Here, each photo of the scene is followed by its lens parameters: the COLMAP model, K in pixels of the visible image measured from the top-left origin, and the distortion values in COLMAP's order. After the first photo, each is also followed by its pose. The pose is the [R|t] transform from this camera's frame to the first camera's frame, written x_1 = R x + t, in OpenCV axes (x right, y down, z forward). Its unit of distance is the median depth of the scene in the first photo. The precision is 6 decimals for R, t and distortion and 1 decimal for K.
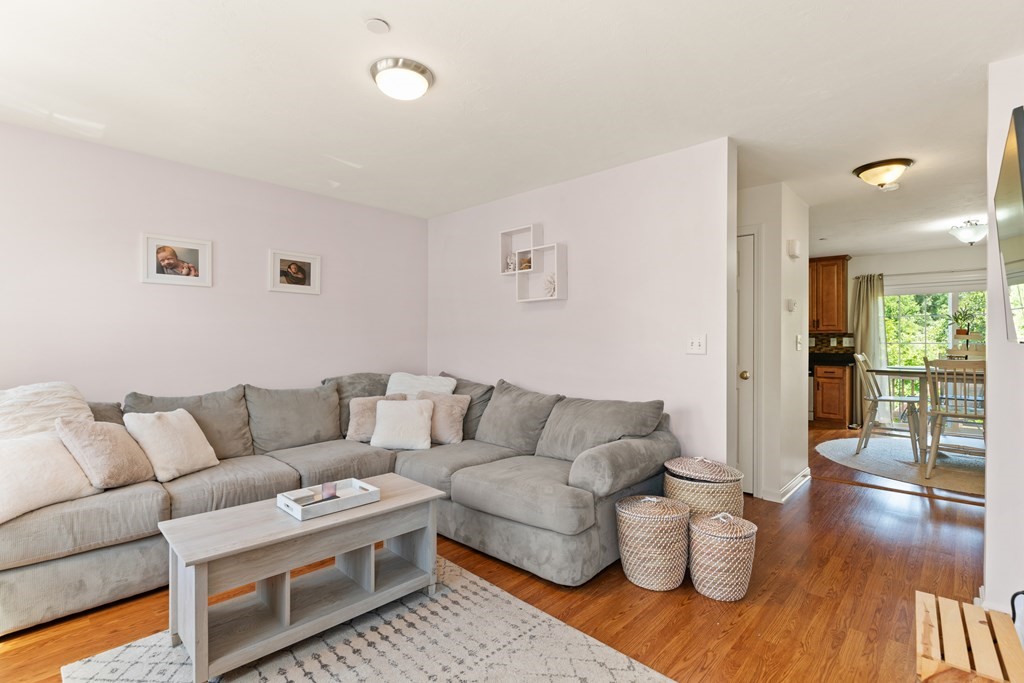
lens RADIAL K [[482.1, 0, 512.0], [0, 482.1, 341.5], [0, 0, 1]] dist [-0.003564, -0.000722]
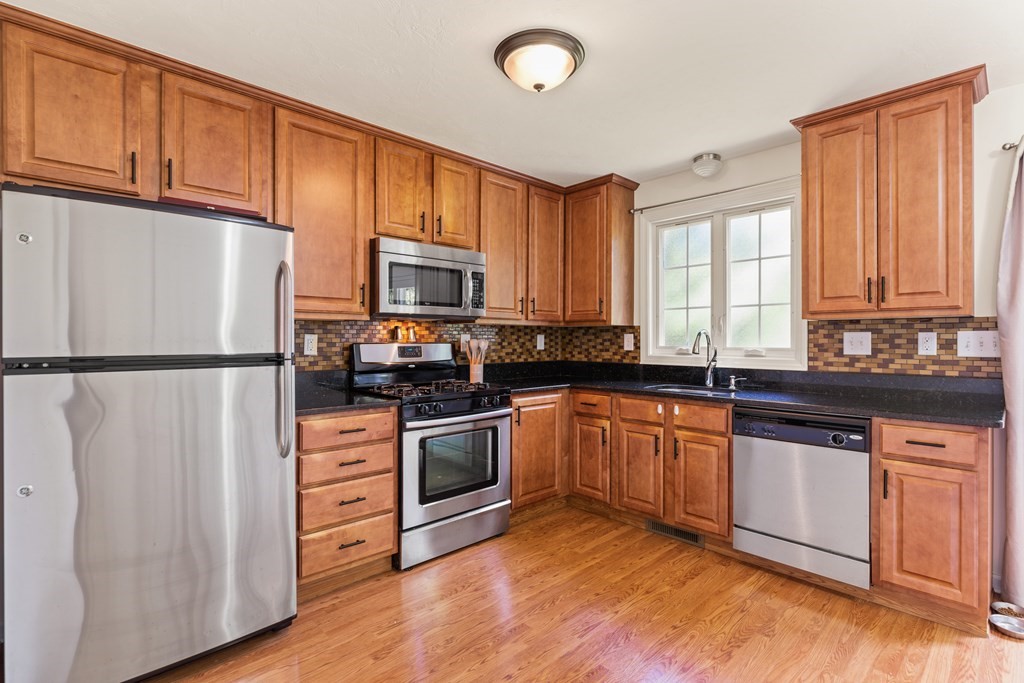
lens RADIAL K [[482.1, 0, 512.0], [0, 482.1, 341.5], [0, 0, 1]] dist [-0.003564, -0.000722]
pose [[0.997812, -0.002400, -0.066078, 0.398168], [0.002400, 0.999997, -0.000078, -0.001126], [0.066078, -0.000081, 0.997814, 0.645725]]
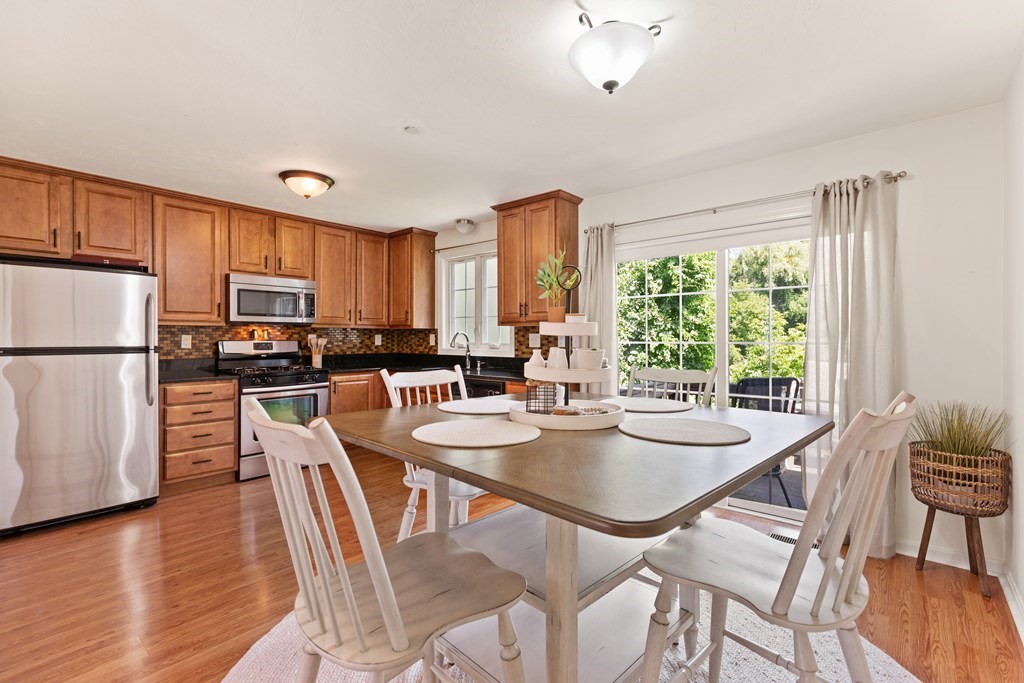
lens RADIAL K [[455.0, 0, 514.4], [0, 455.0, 340.2], [0, 0, 1]] dist [0.000449, 0.000171]
pose [[0.999394, -0.002955, 0.034687, 0.602035], [0.002895, 0.999994, 0.001762, -0.000327], [-0.034692, -0.001661, 0.999397, 0.440082]]
